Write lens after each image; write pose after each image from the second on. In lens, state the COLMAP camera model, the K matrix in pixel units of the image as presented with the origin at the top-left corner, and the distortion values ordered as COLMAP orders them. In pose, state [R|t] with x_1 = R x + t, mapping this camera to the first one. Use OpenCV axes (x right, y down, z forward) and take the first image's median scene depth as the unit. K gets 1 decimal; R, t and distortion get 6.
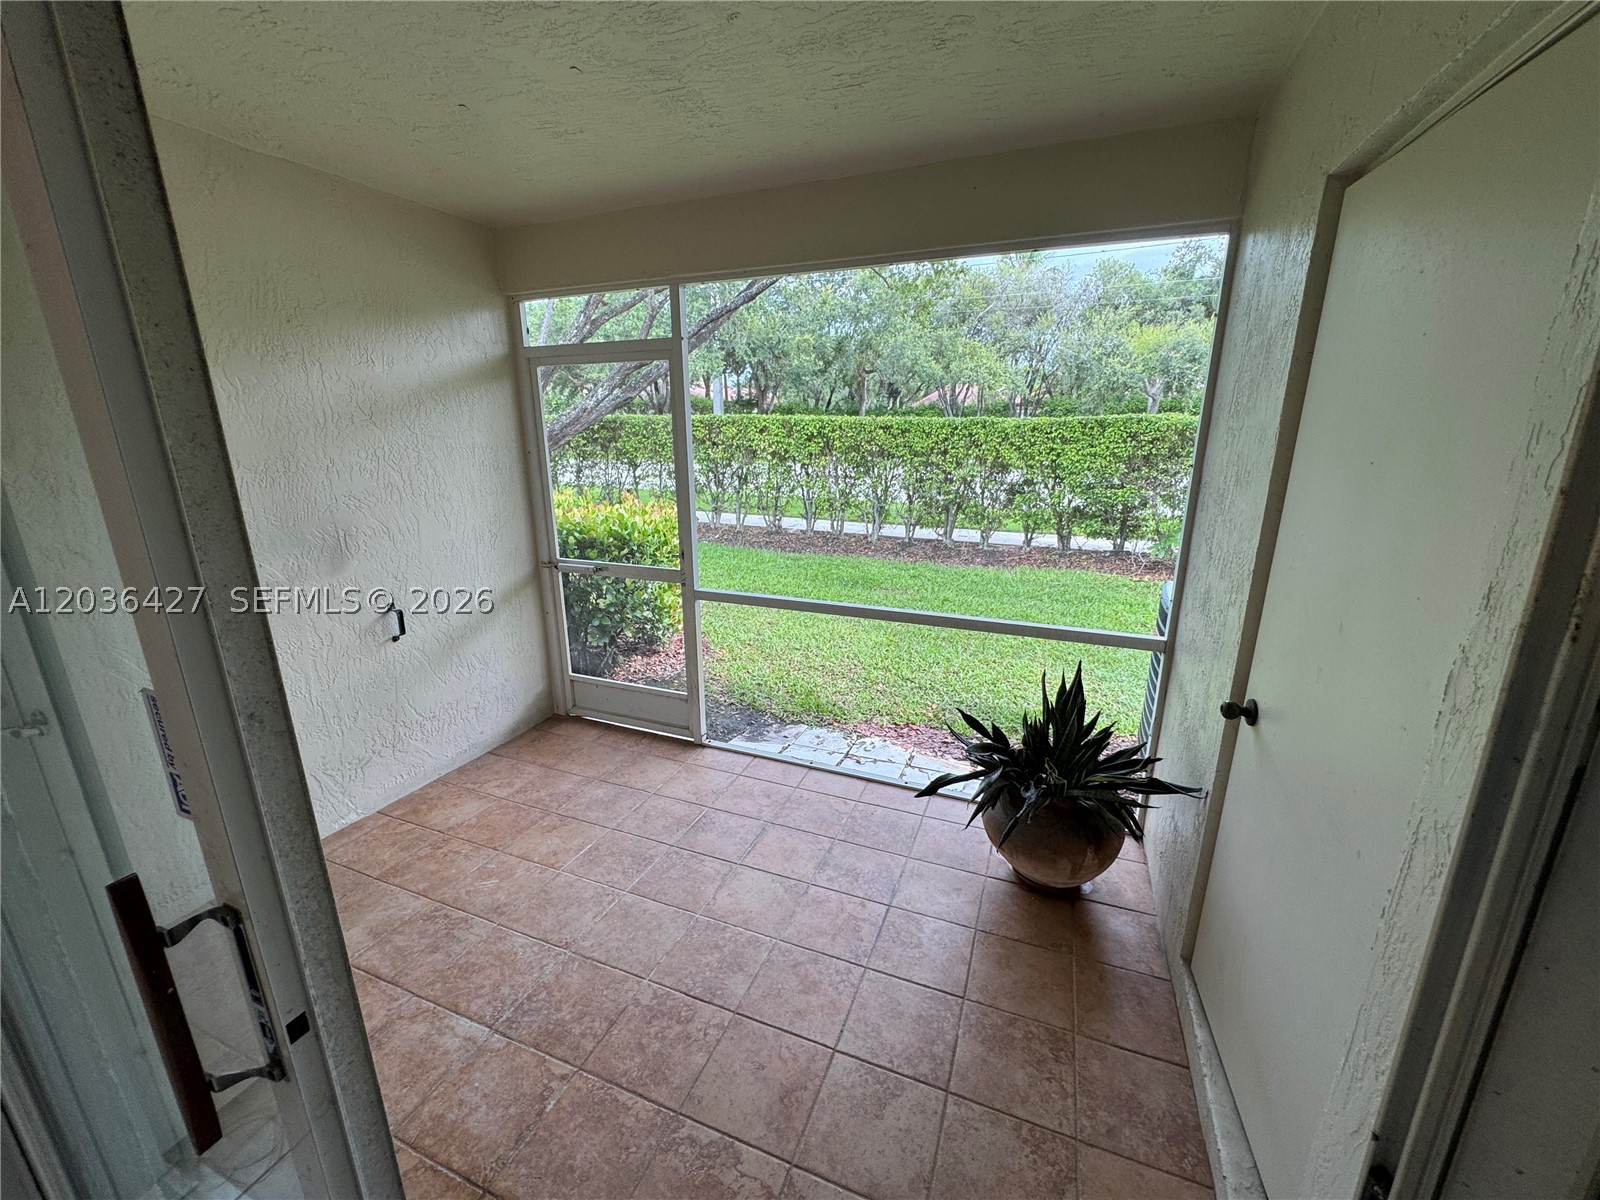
lens RADIAL K [[639.1, 0, 800.0], [0, 639.1, 600.0], [0, 0, 1]] dist [-0.002359, -0.000650]
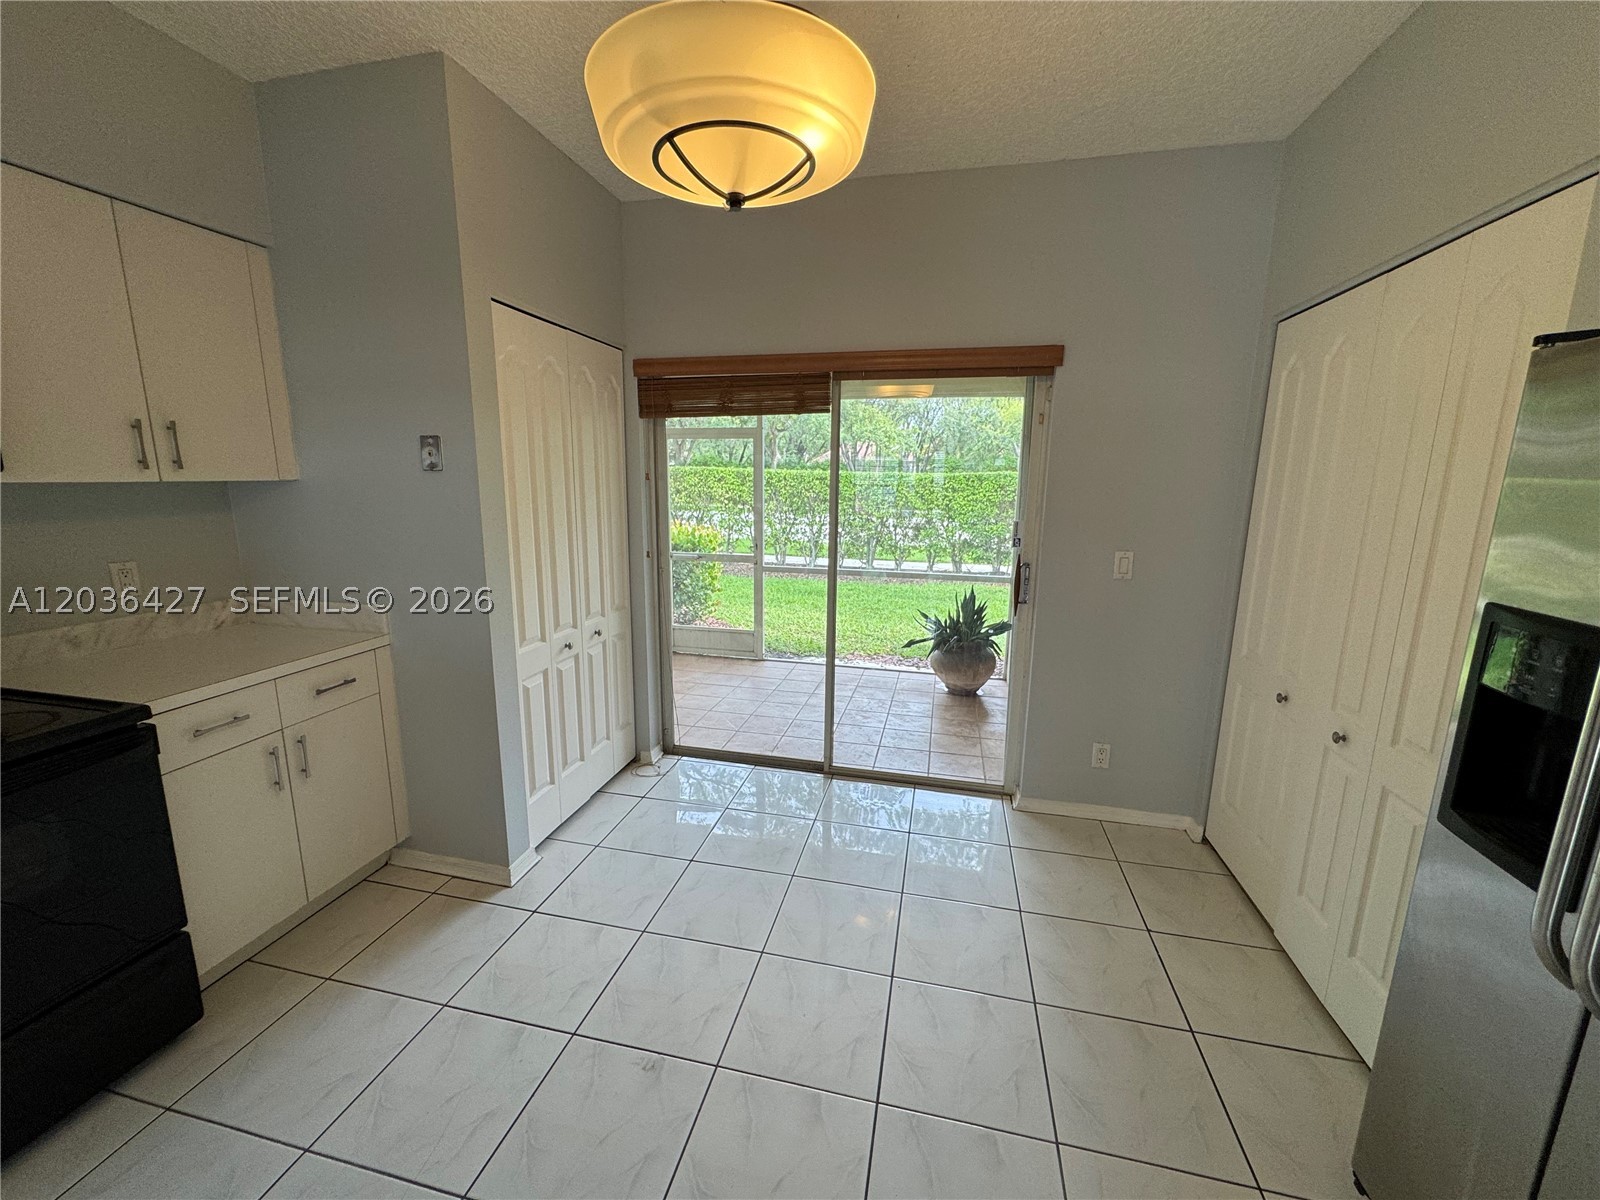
lens RADIAL K [[639.1, 0, 800.0], [0, 639.1, 600.0], [0, 0, 1]] dist [-0.002359, -0.000650]
pose [[0.988081, -0.015181, 0.153184, -0.103589], [0.027122, 0.996726, -0.076163, 0.066092], [-0.151526, 0.079410, 0.985258, -0.229059]]
